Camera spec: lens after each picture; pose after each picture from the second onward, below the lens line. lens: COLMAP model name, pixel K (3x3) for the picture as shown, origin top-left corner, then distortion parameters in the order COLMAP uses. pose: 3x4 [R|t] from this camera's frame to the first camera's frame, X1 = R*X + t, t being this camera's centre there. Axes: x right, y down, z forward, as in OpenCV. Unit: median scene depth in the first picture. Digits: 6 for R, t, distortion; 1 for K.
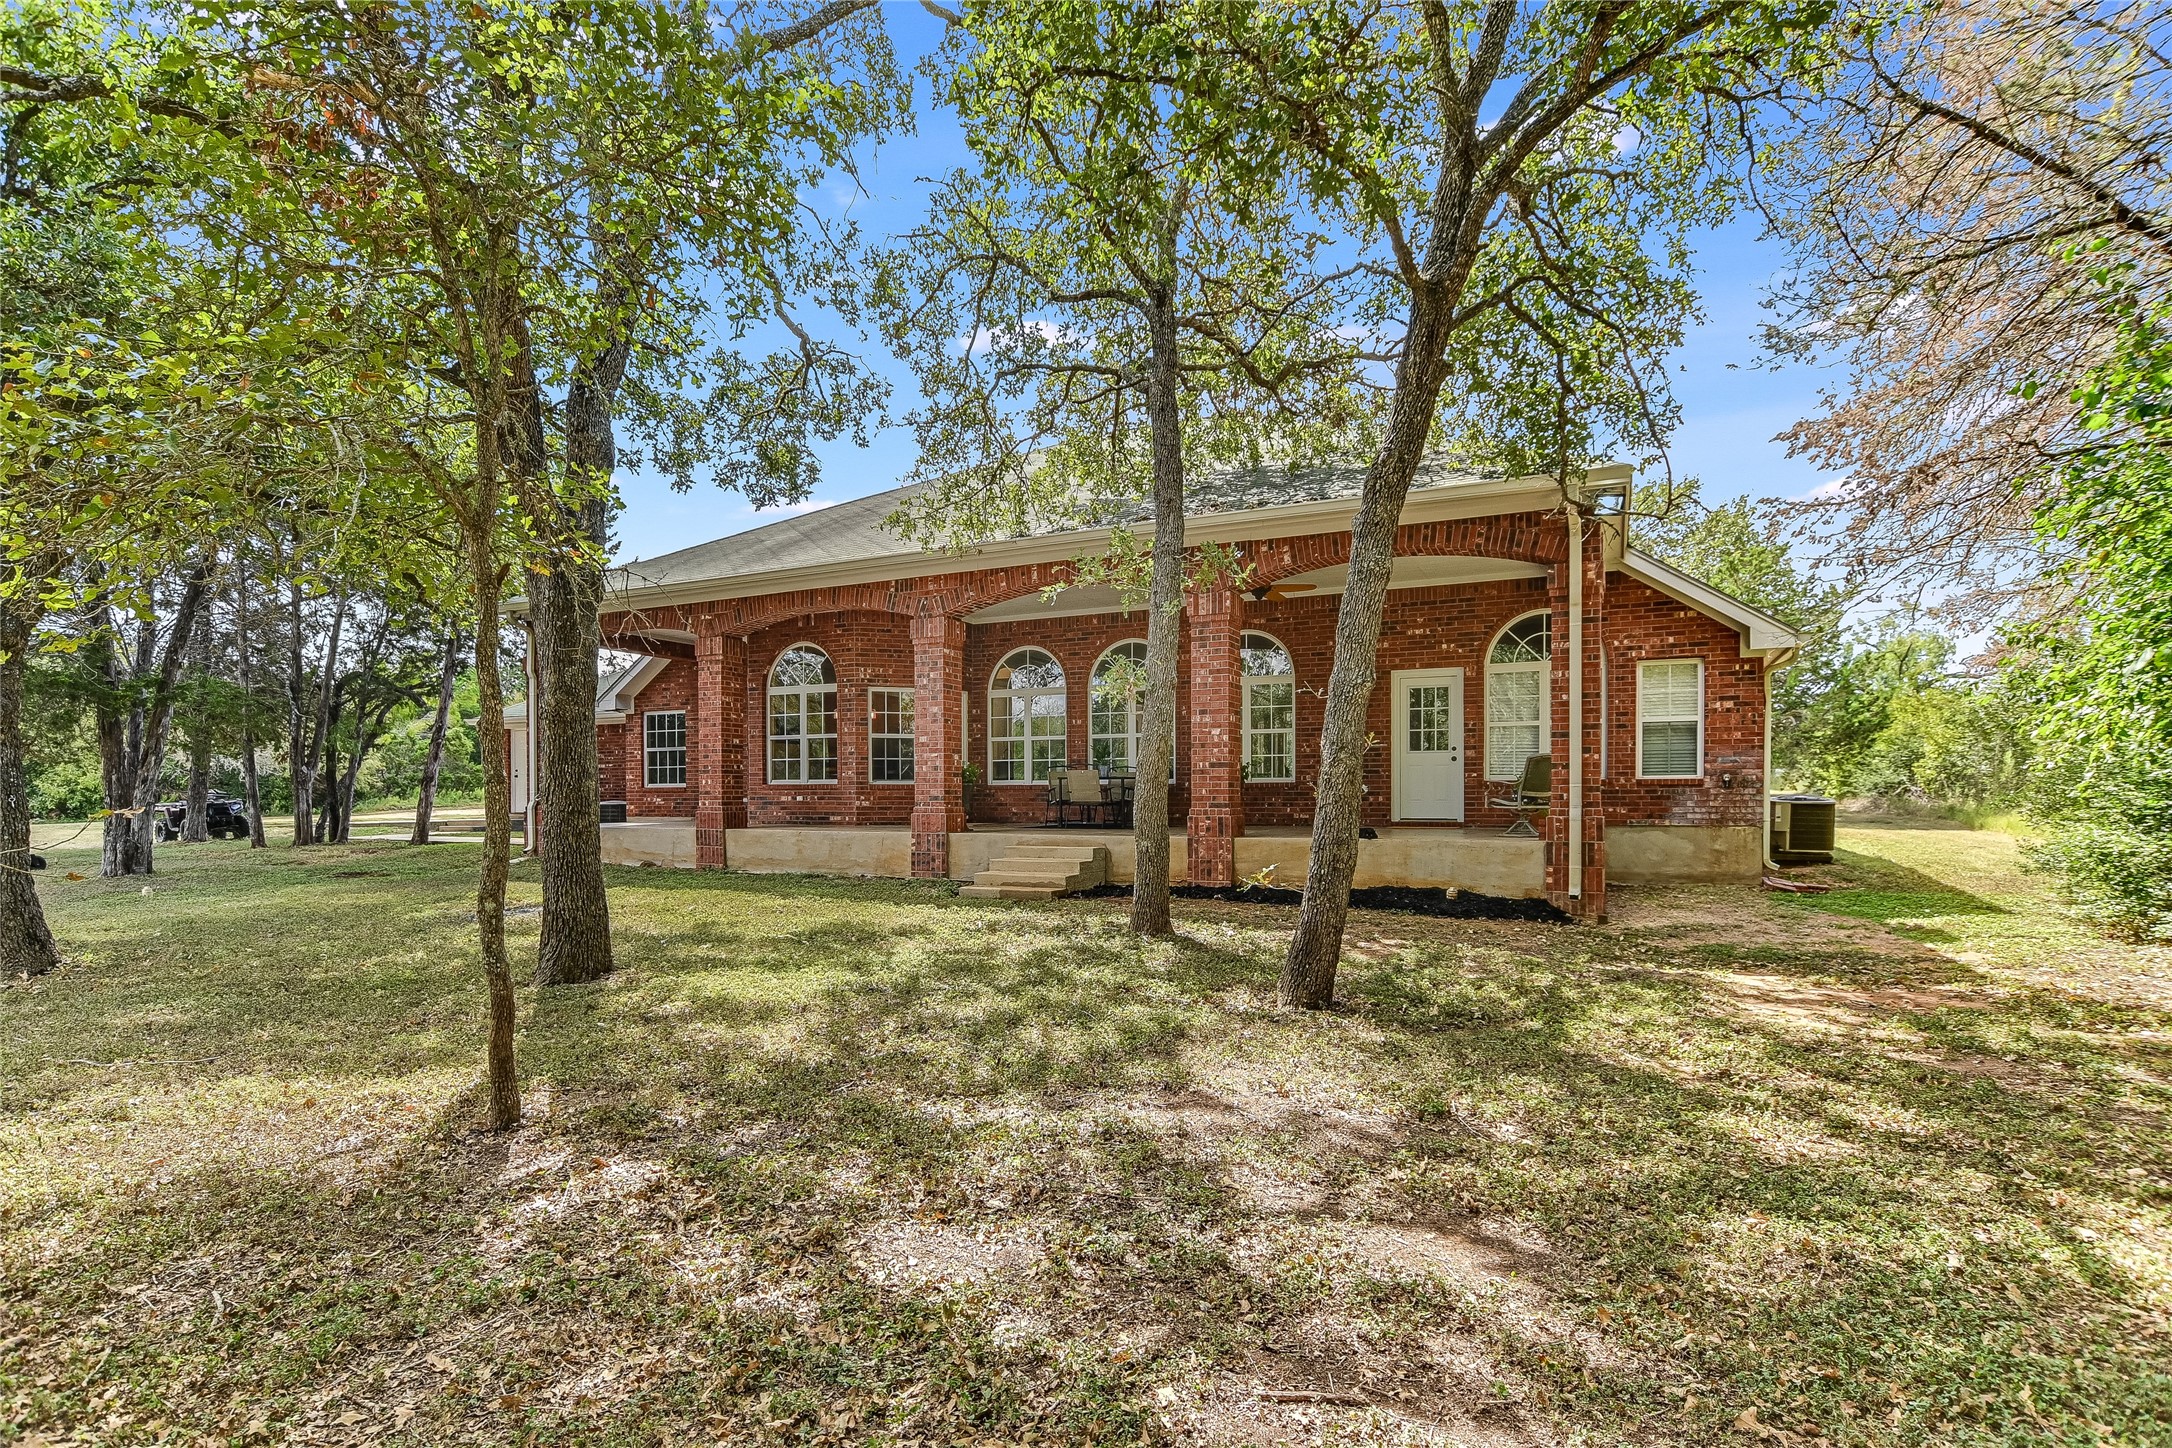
lens RADIAL K [[1015.9, 0, 1143.1], [0, 1015.9, 736.6], [0, 0, 1]] dist [0.001593, 0.000478]
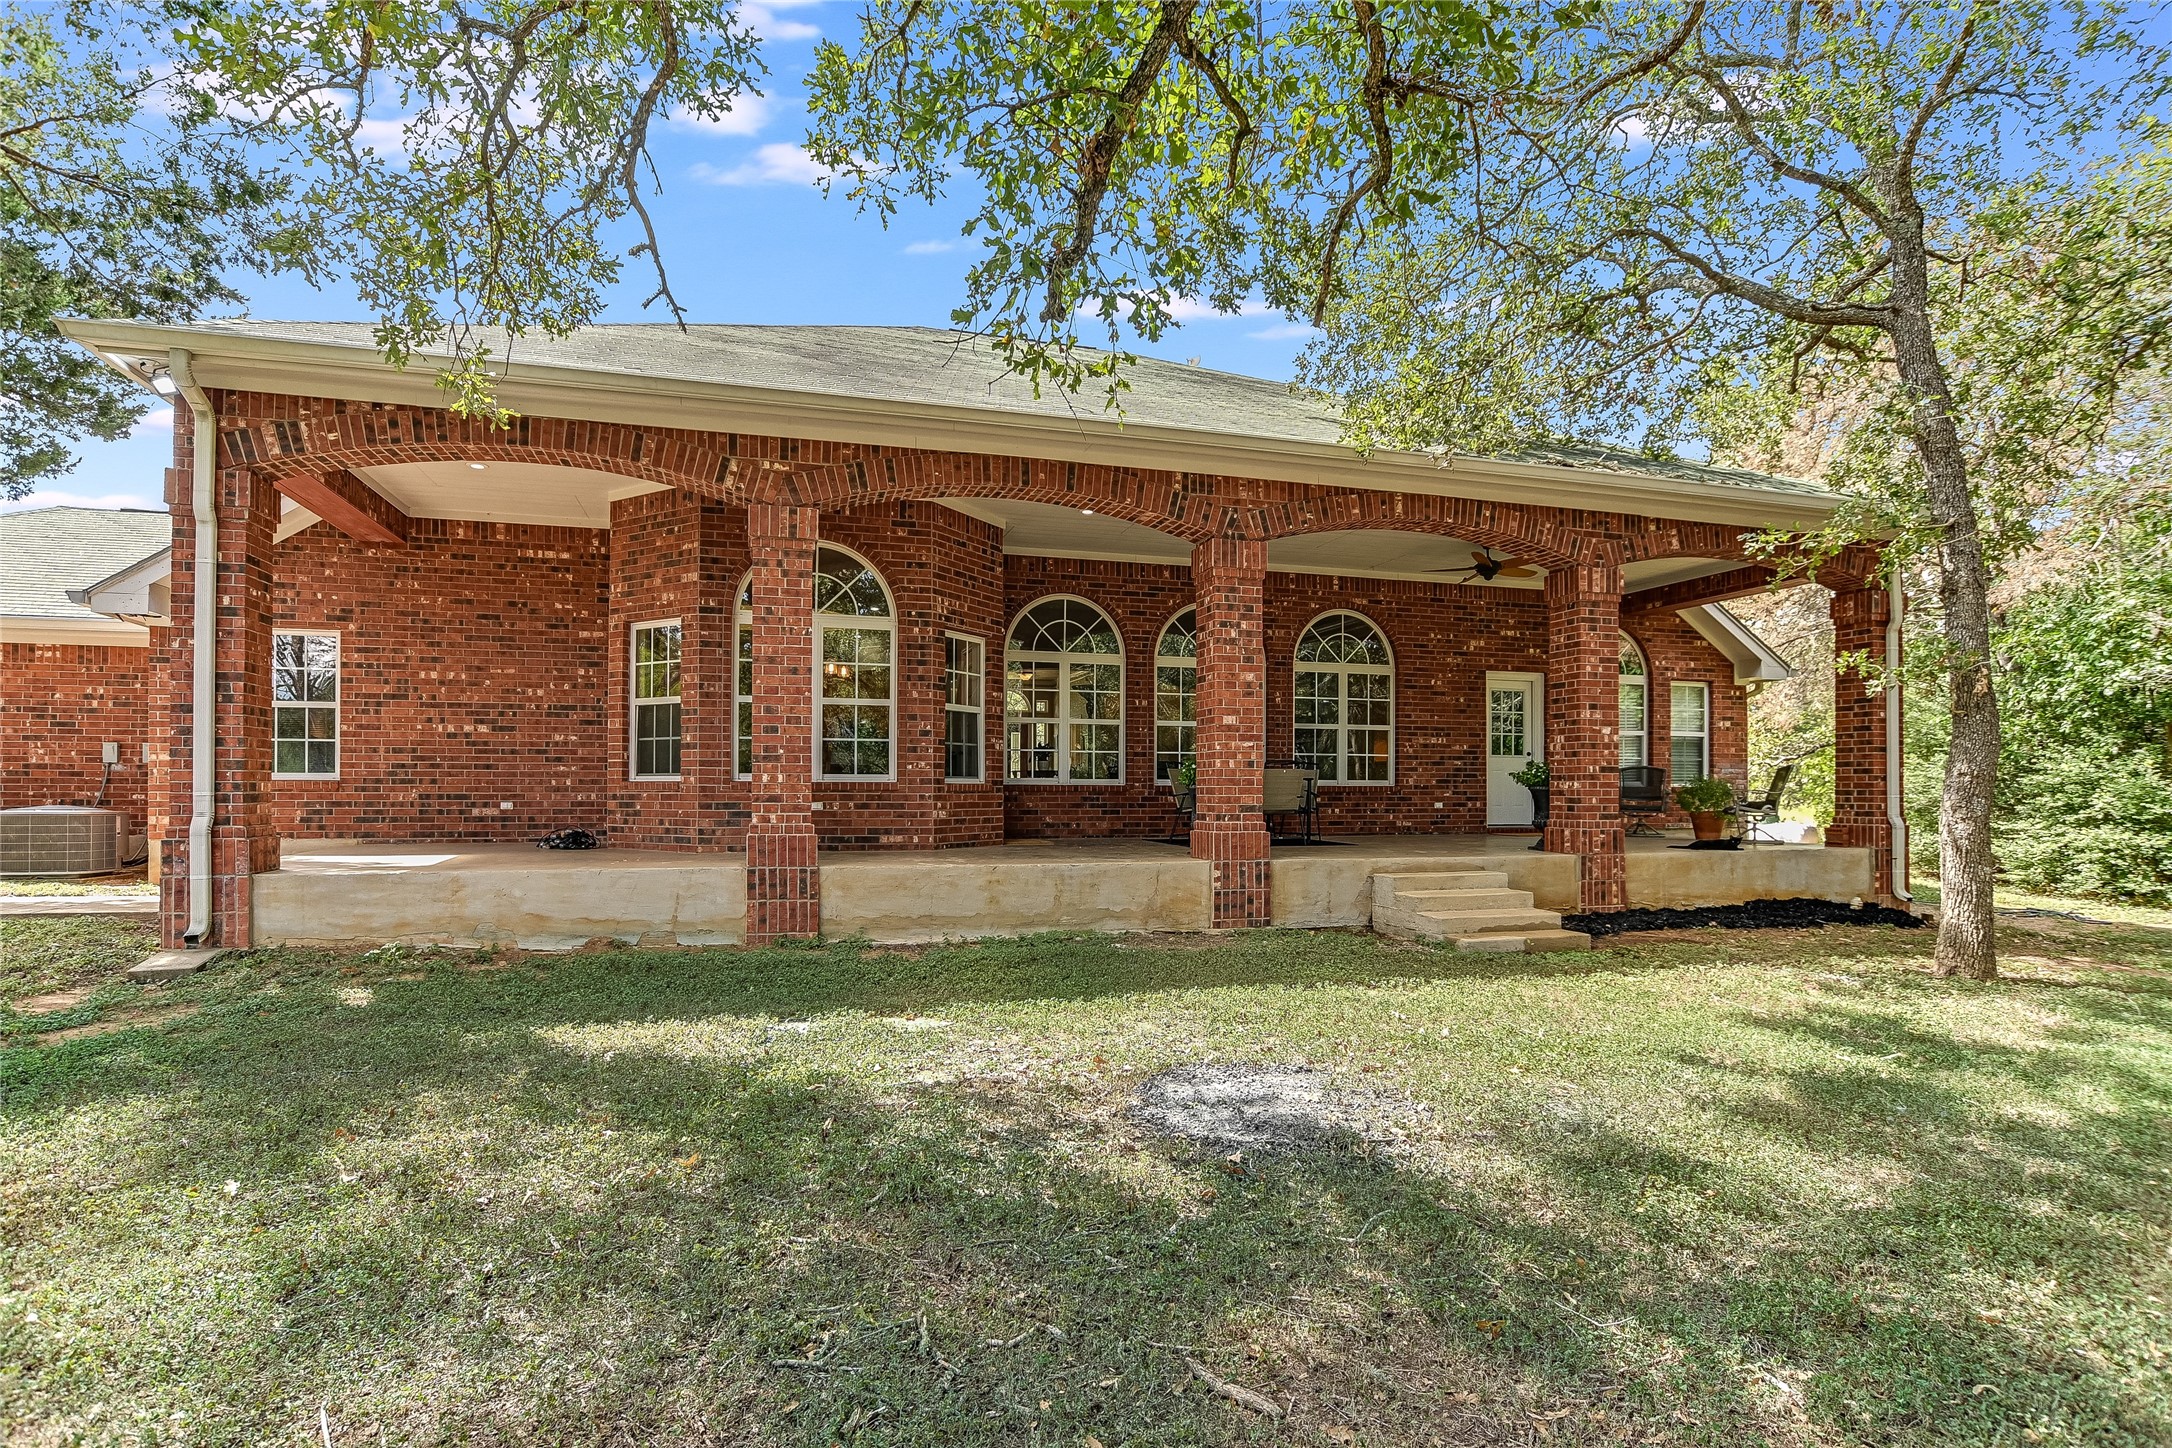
lens RADIAL K [[1015.9, 0, 1143.1], [0, 1015.9, 736.6], [0, 0, 1]] dist [0.001593, 0.000478]
pose [[0.765818, 0.039937, 0.641816, -0.684821], [-0.042640, 0.999027, -0.011286, 0.023405], [-0.641642, -0.018724, 0.766775, 0.523658]]
